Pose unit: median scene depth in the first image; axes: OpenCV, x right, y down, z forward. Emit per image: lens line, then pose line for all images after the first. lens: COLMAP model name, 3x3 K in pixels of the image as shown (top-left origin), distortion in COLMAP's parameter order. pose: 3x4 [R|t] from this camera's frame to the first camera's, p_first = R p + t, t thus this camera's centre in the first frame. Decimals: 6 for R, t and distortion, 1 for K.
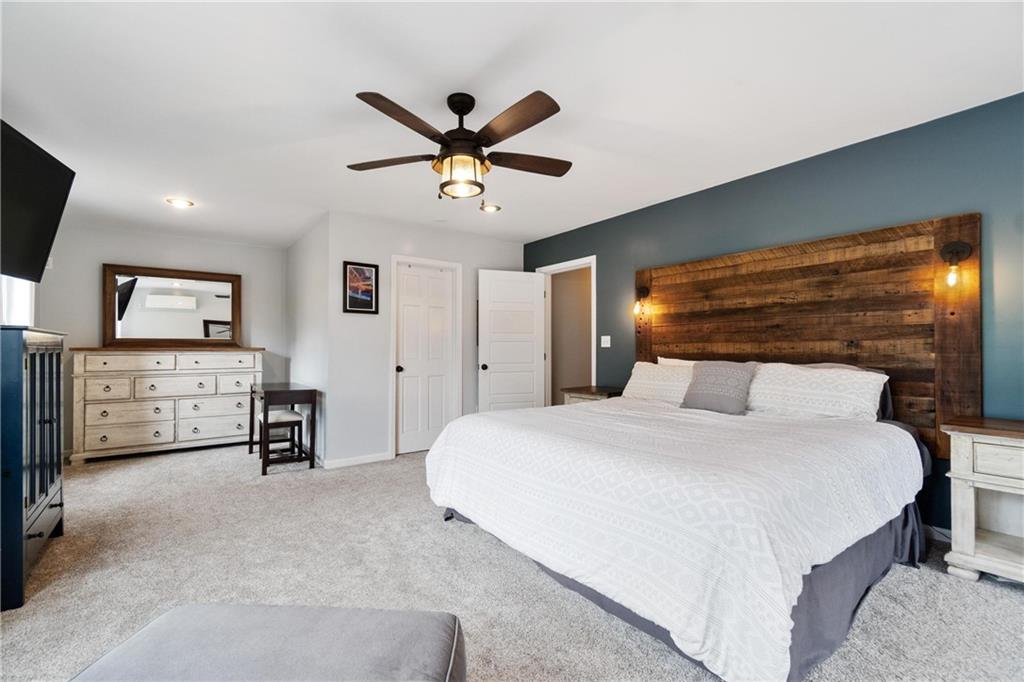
lens RADIAL K [[446.4, 0, 508.7], [0, 446.4, 345.0], [0, 0, 1]] dist [-0.000240, -0.000017]
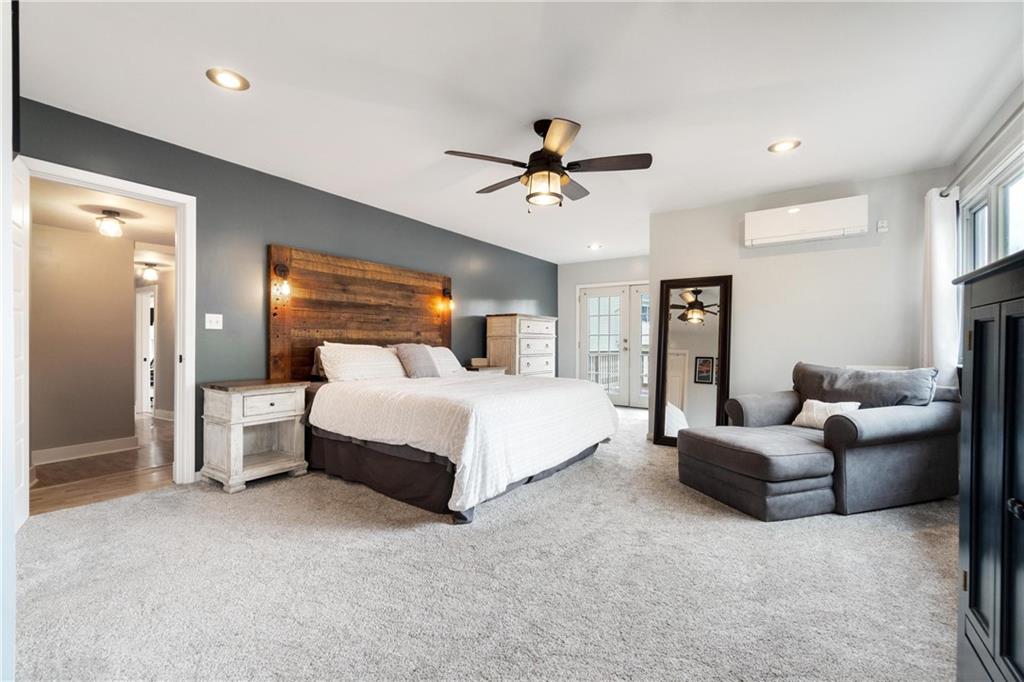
lens RADIAL K [[446.4, 0, 509.3], [0, 446.4, 344.9], [0, 0, 1]] dist [-0.000240, -0.000017]
pose [[-0.331614, -0.000757, 0.943415, -0.813970], [-0.012066, 0.999921, -0.003439, 0.034673], [-0.943338, -0.012524, -0.331597, 0.994703]]
